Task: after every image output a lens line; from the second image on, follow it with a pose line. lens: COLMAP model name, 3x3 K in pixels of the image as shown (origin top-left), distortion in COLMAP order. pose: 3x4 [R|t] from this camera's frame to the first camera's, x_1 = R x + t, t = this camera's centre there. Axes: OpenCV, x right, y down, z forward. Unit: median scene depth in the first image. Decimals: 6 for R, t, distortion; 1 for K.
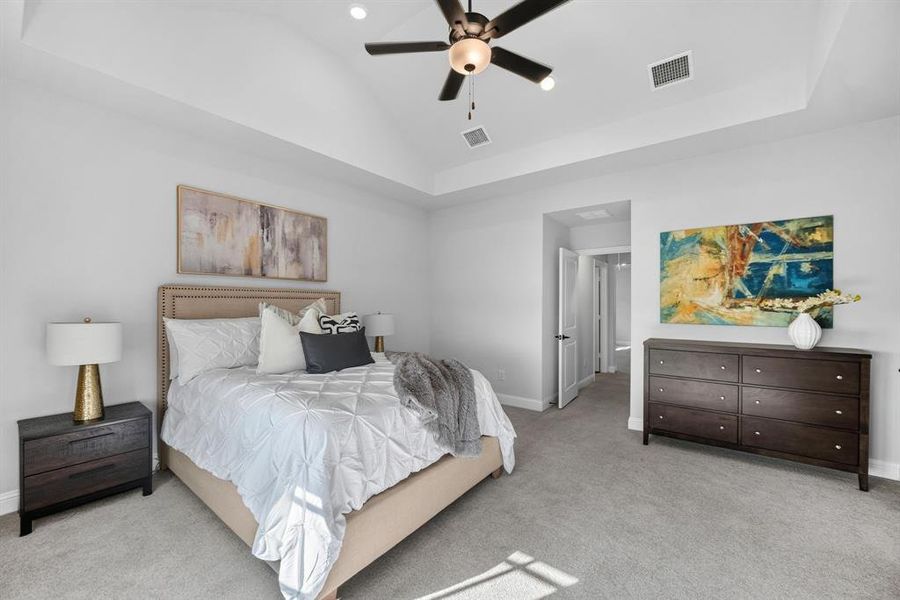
lens RADIAL K [[360.7, 0, 434.1], [0, 360.7, 306.5], [0, 0, 1]] dist [-0.002964, 0.000066]
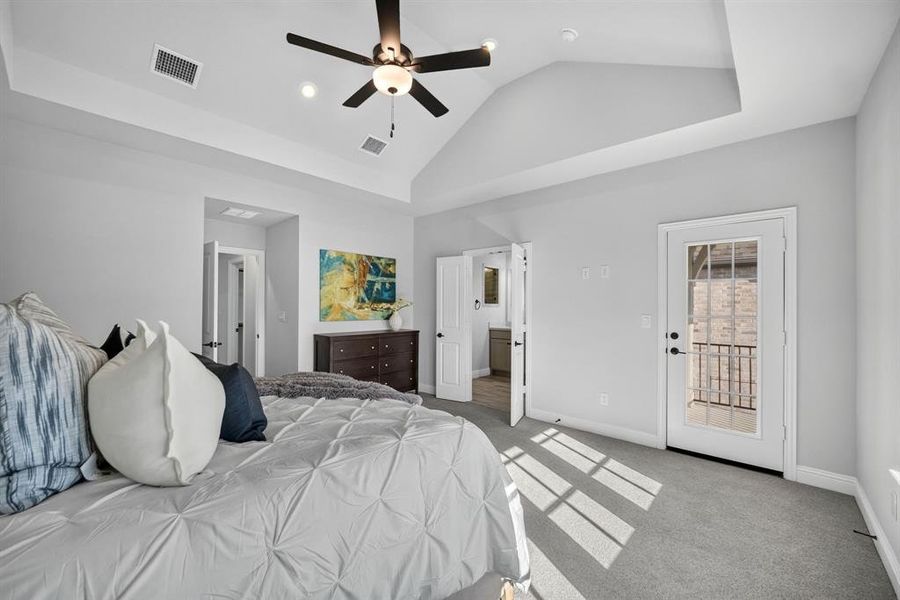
lens RADIAL K [[360.7, 0, 450.8], [0, 360.7, 304.8], [0, 0, 1]] dist [-0.002964, 0.000066]
pose [[0.056542, 0.004793, 0.998389, -0.700711], [0.008693, 0.999948, -0.005293, -0.001488], [-0.998362, 0.008979, 0.056497, 0.558472]]
